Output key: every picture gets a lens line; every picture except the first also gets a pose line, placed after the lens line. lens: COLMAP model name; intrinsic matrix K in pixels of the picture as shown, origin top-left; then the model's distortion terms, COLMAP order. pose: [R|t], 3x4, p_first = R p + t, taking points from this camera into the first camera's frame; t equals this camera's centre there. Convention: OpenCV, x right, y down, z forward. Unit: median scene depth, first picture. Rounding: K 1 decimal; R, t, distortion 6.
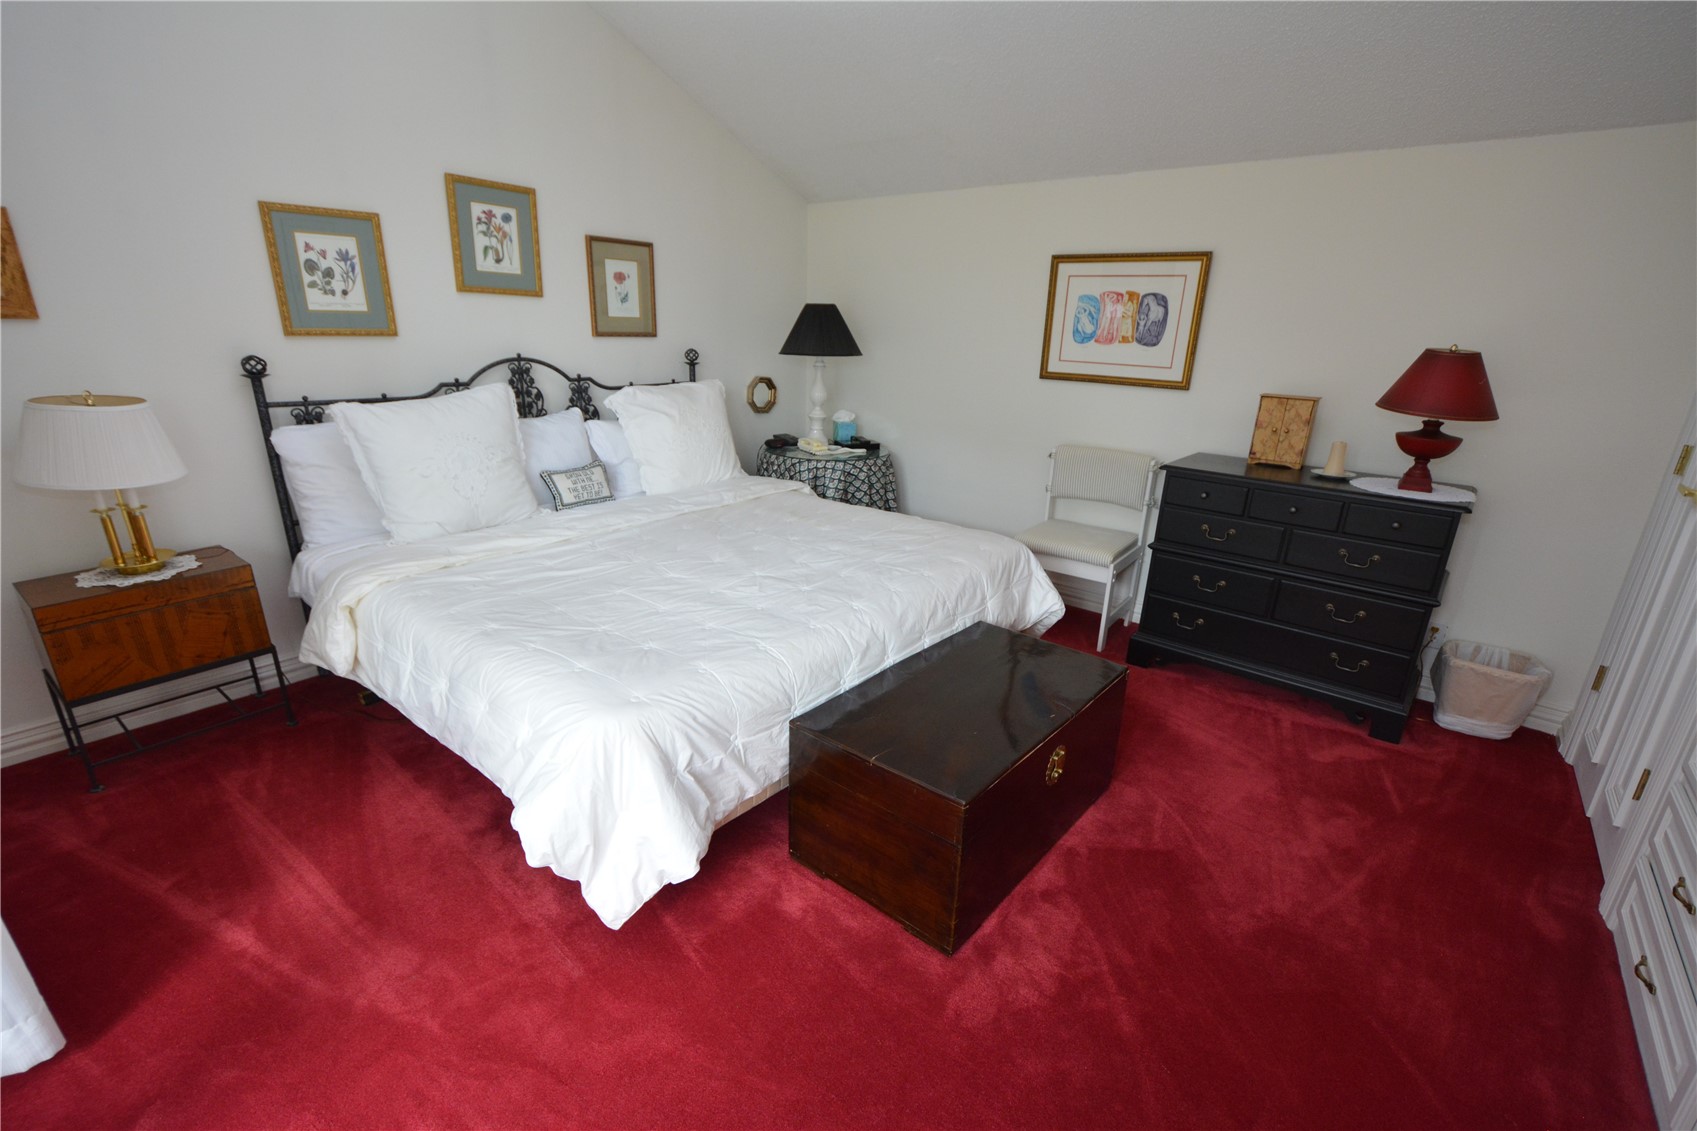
lens RADIAL K [[757.5, 0, 850.8], [0, 757.5, 571.4], [0, 0, 1]] dist [0.003248, -0.002071]
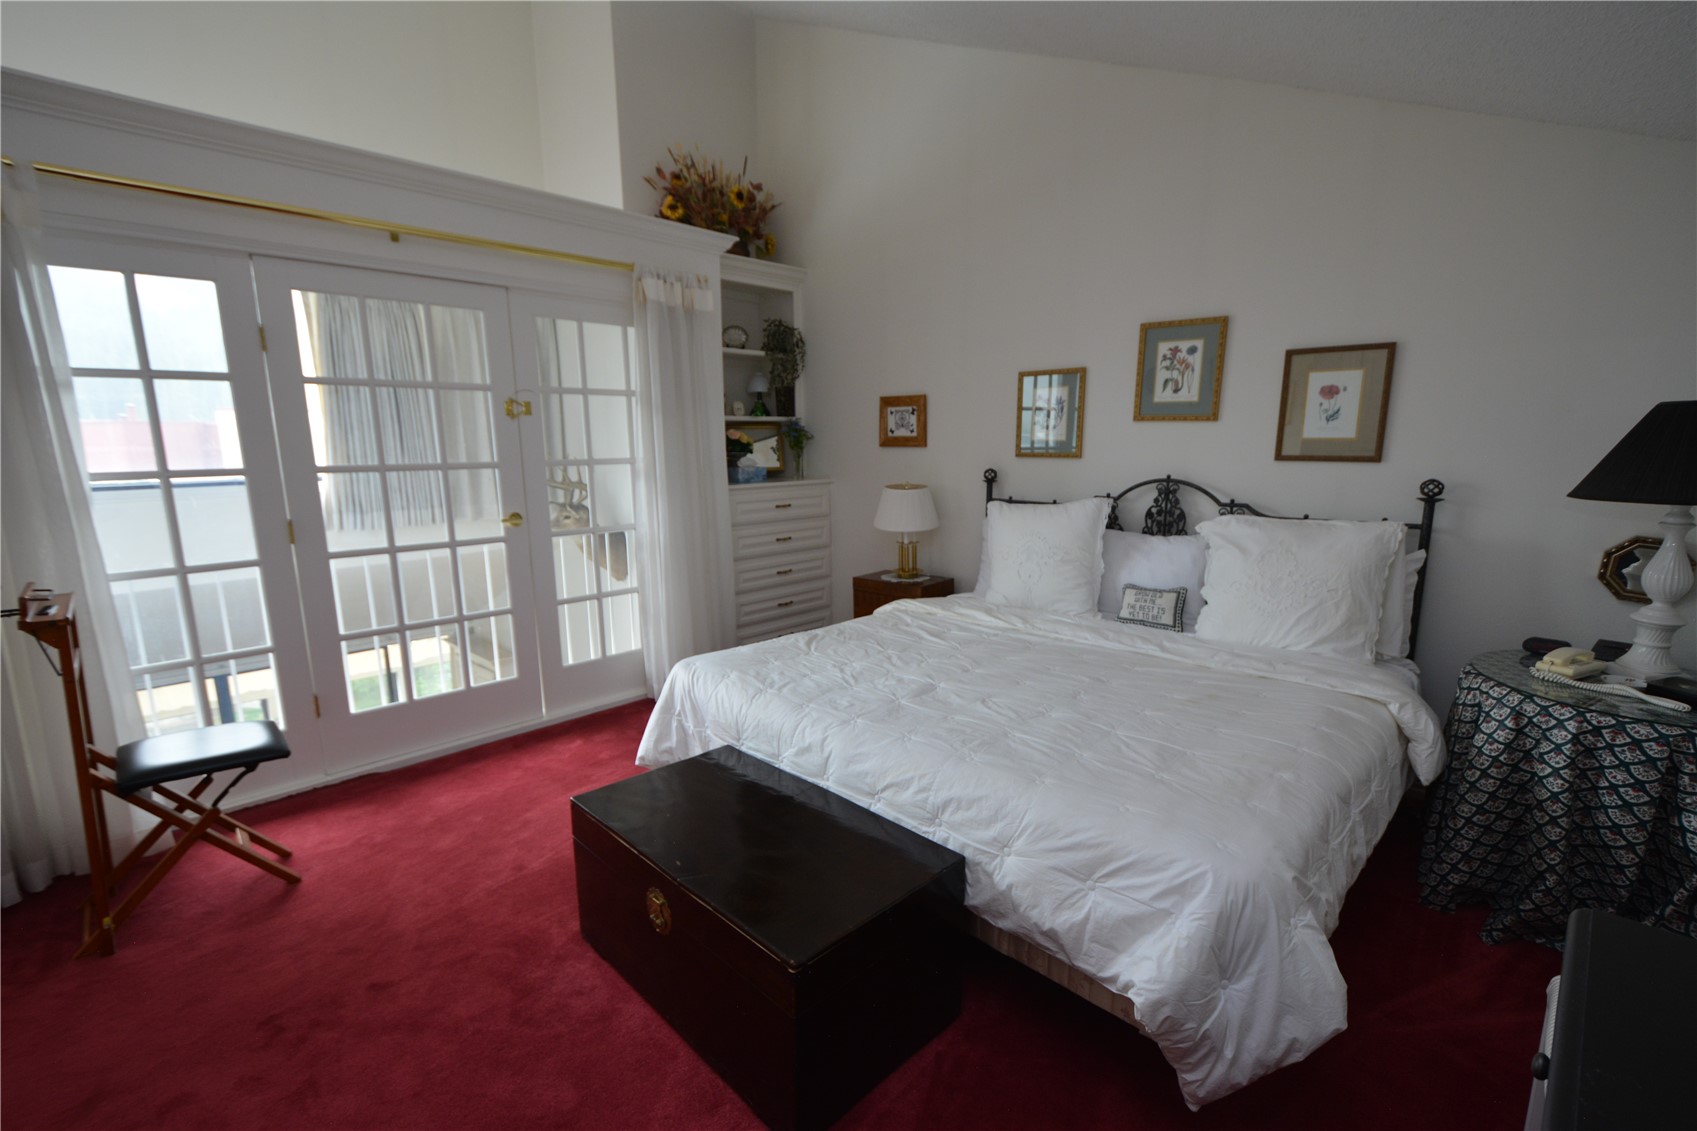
lens RADIAL K [[757.5, 0, 850.9], [0, 757.5, 569.3], [0, 0, 1]] dist [0.003248, -0.002071]
pose [[-0.092864, 0.140994, -0.985645, 0.660428], [-0.310750, 0.936372, 0.163223, -0.206353], [0.945944, 0.321447, -0.043142, 0.693653]]
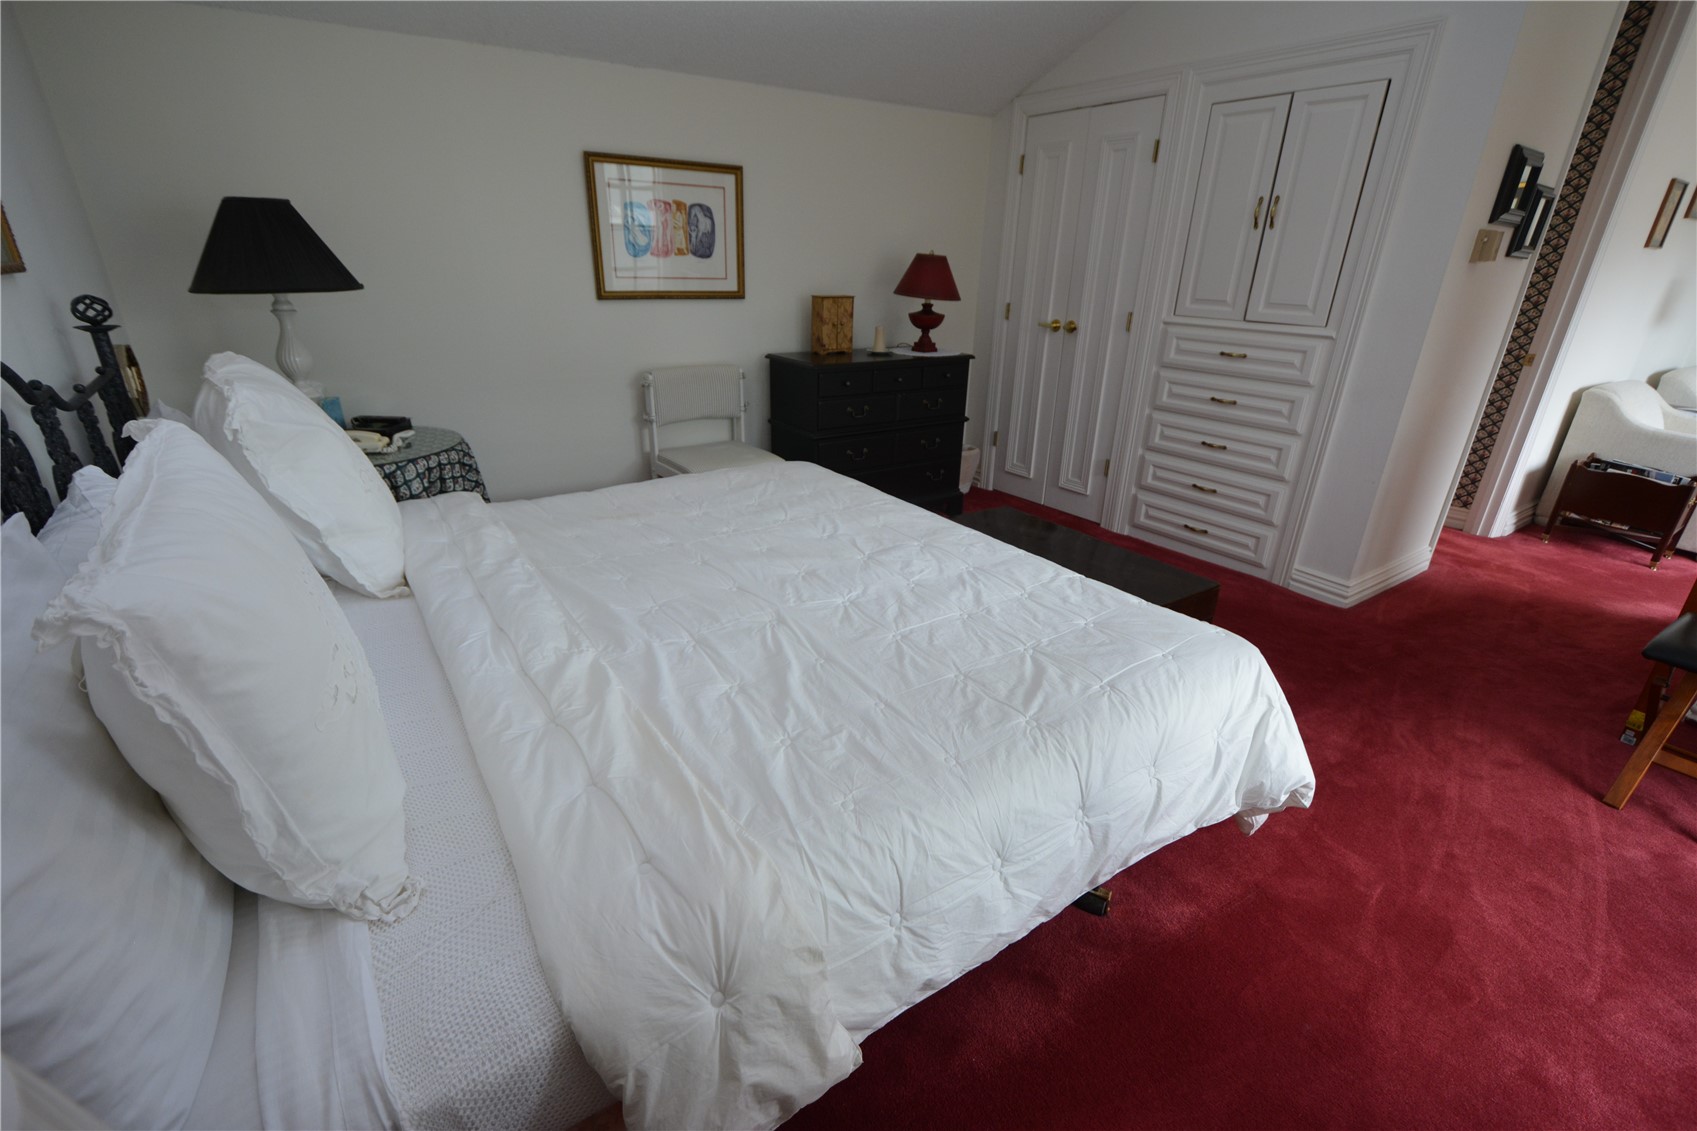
lens RADIAL K [[757.5, 0, 844.3], [0, 757.5, 574.3], [0, 0, 1]] dist [0.003248, -0.002071]
pose [[0.290626, -0.394163, 0.871879, -0.670475], [0.290125, 0.904613, 0.312254, -0.191156], [-0.911792, 0.162205, 0.377260, 0.555872]]
